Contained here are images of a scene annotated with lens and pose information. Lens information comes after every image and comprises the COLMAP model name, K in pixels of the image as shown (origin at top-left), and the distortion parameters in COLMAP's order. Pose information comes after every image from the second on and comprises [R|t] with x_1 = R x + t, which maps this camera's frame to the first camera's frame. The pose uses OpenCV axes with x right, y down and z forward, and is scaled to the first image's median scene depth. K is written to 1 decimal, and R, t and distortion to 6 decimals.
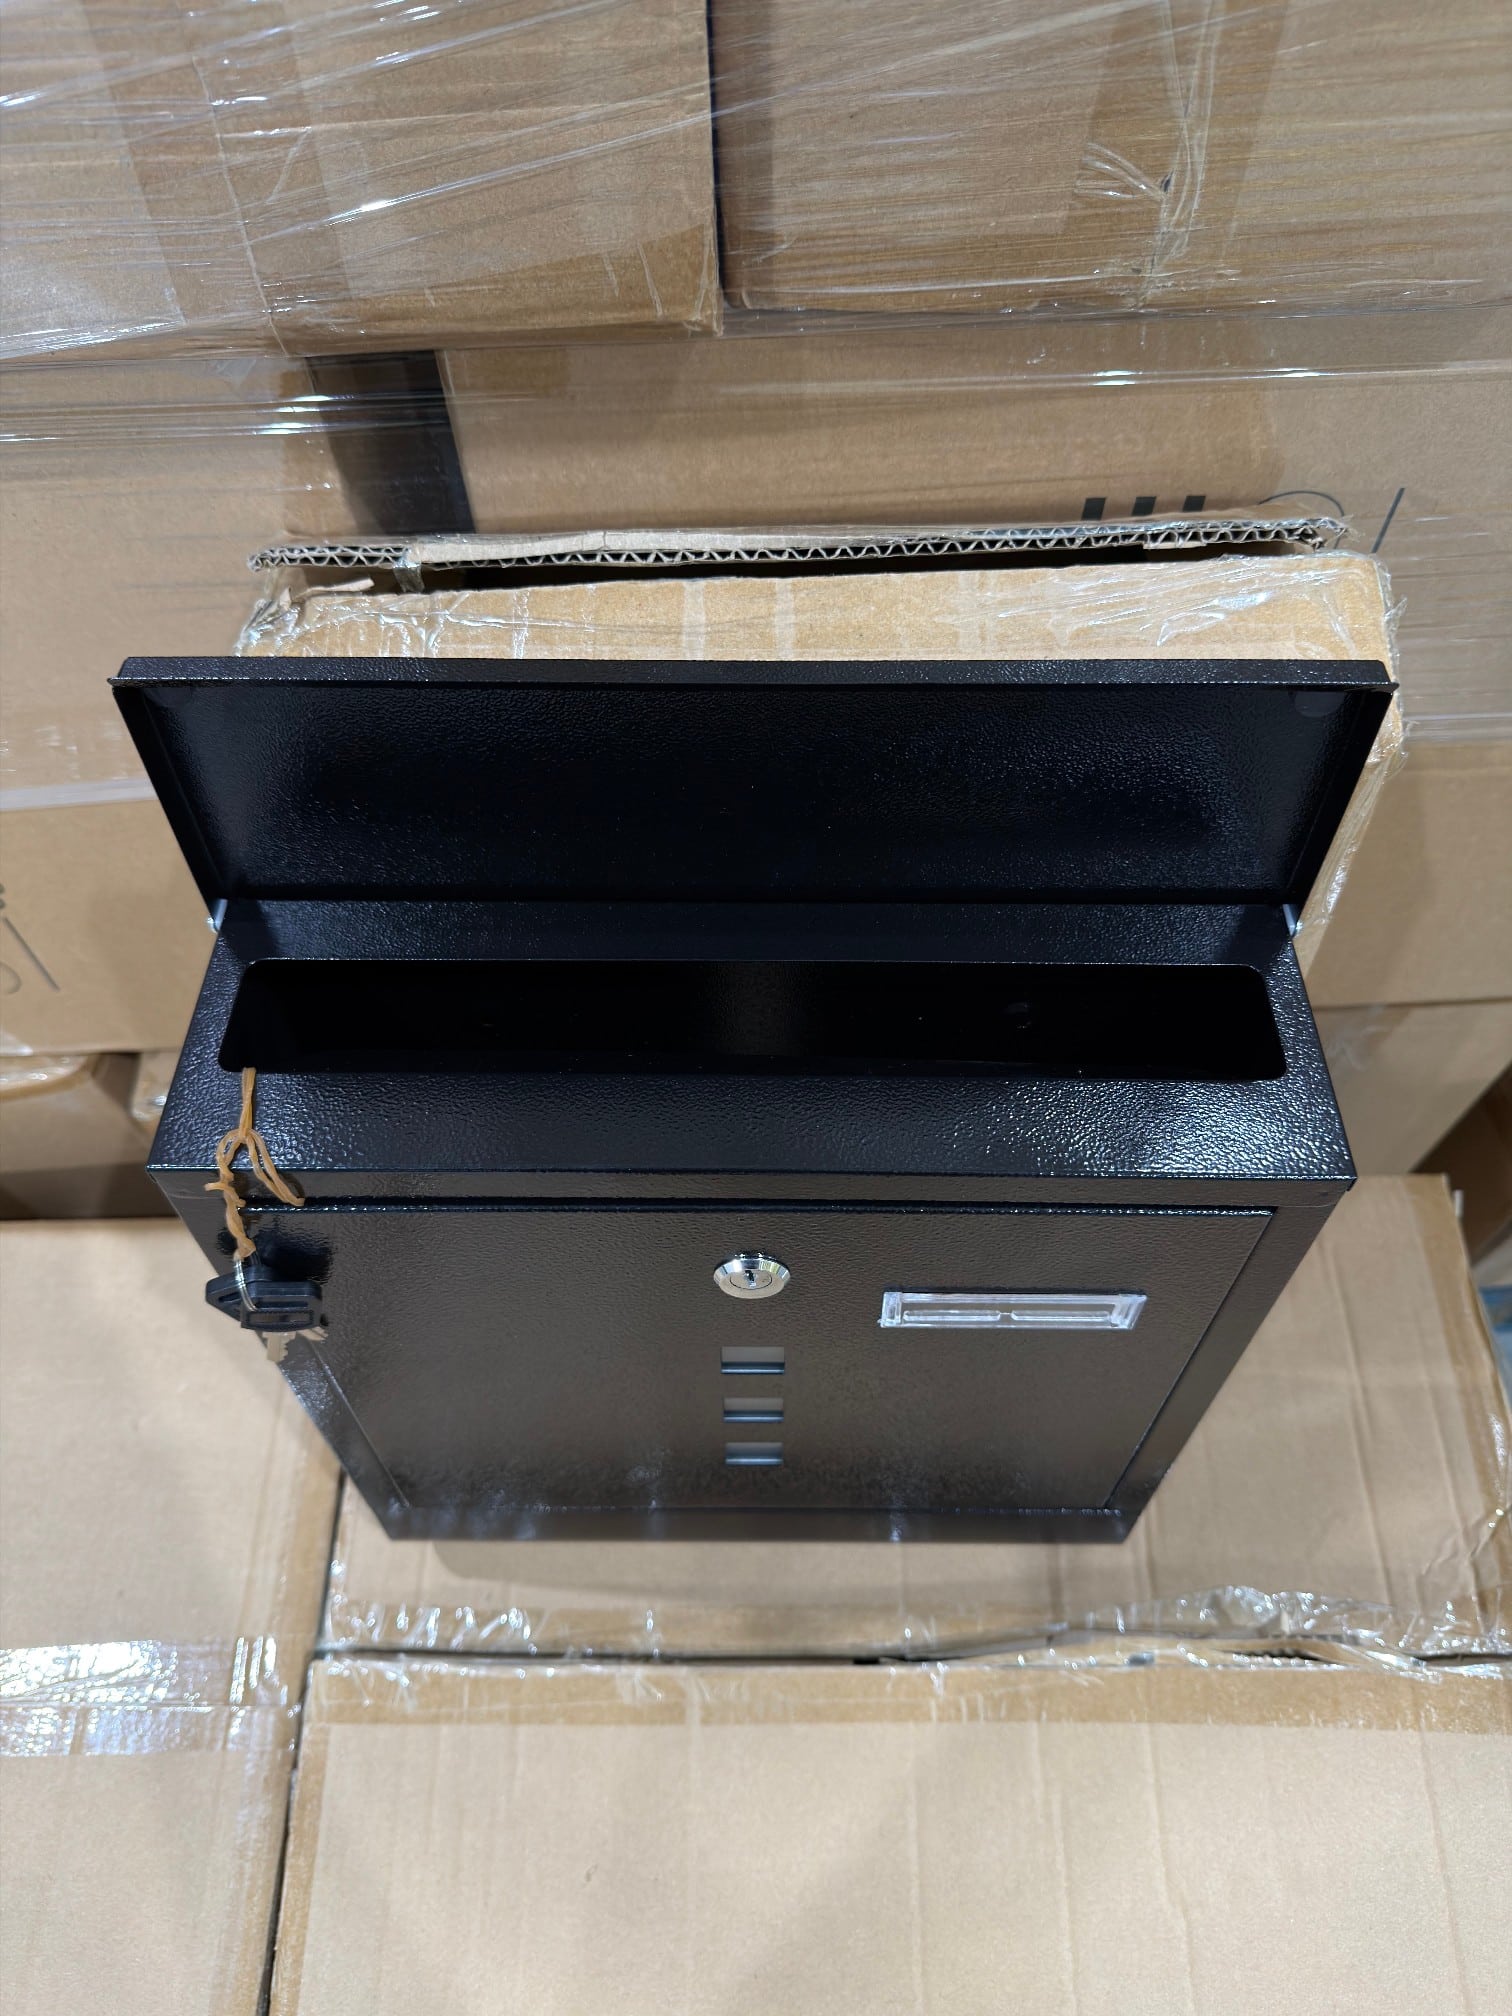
lens RADIAL K [[1446.1, 0, 756.0], [0, 1446.1, 1008.0], [0, 0, 1]] dist [-0.008095, -0.020119]
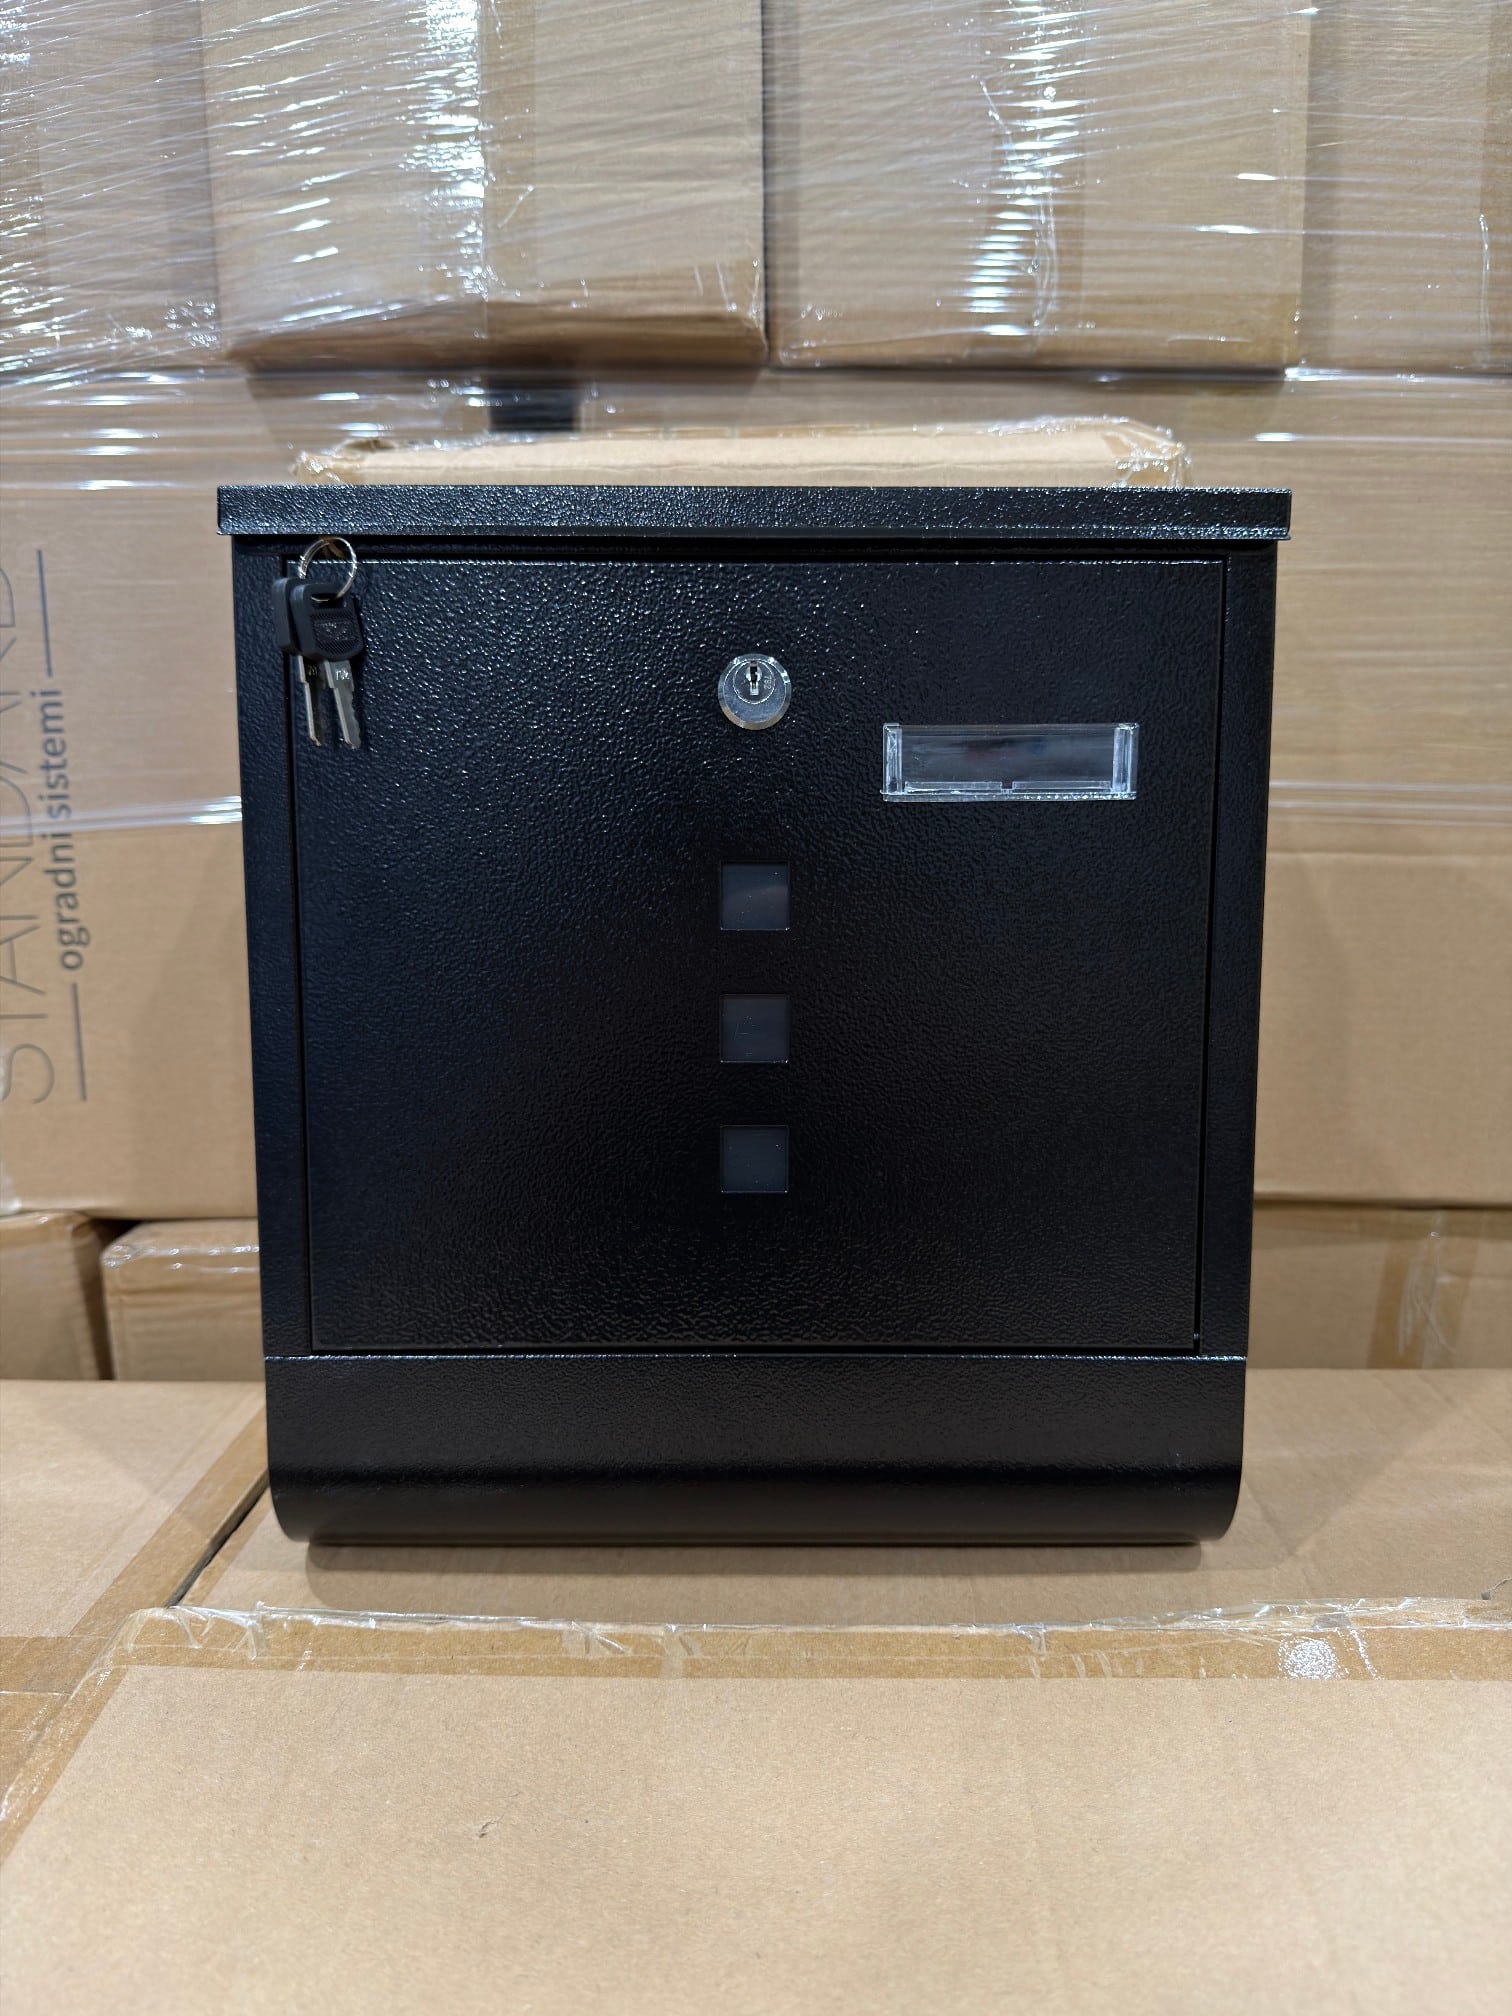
lens RADIAL K [[1462.4, 0, 756.0], [0, 1462.4, 1008.0], [0, 0, 1]] dist [-0.028899, -0.002686]
pose [[0.999660, 0.011182, -0.023555, 0.007239], [-0.025004, 0.667245, -0.744419, 0.791944], [0.007393, 0.744755, 0.667297, 0.327492]]
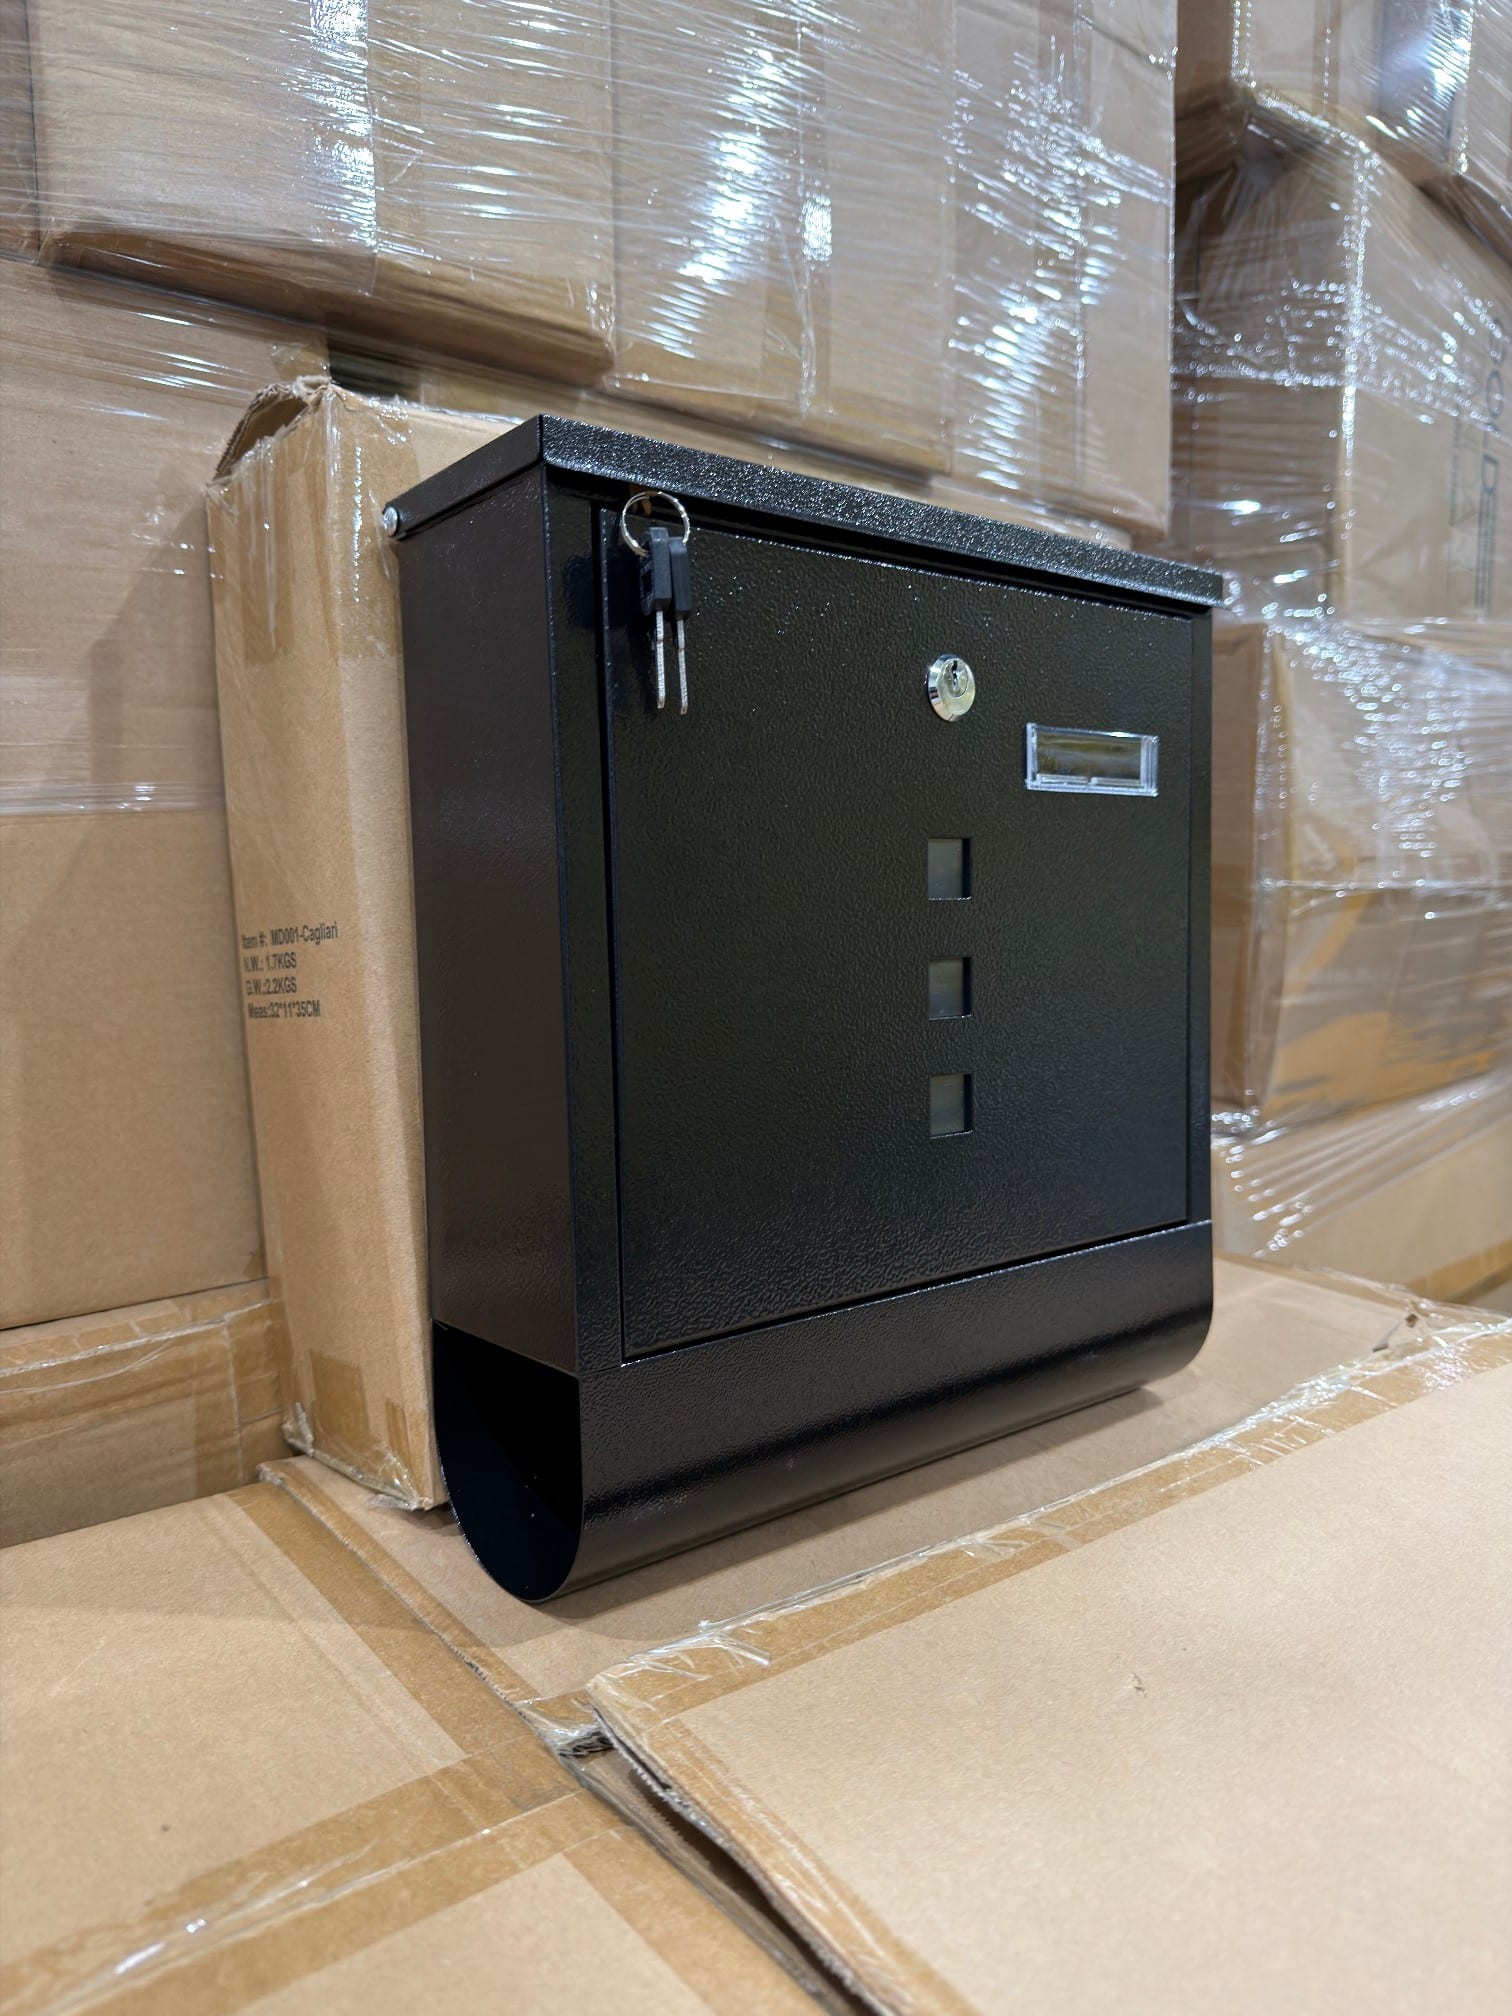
lens RADIAL K [[1472.7, 0, 756.0], [0, 1472.7, 1008.0], [0, 0, 1]] dist [-0.016721, -0.003588]
pose [[0.790148, -0.044816, 0.611275, -0.629112], [0.505446, 0.611761, -0.608500, 0.707710], [-0.346684, 0.789772, 0.506033, 0.456131]]
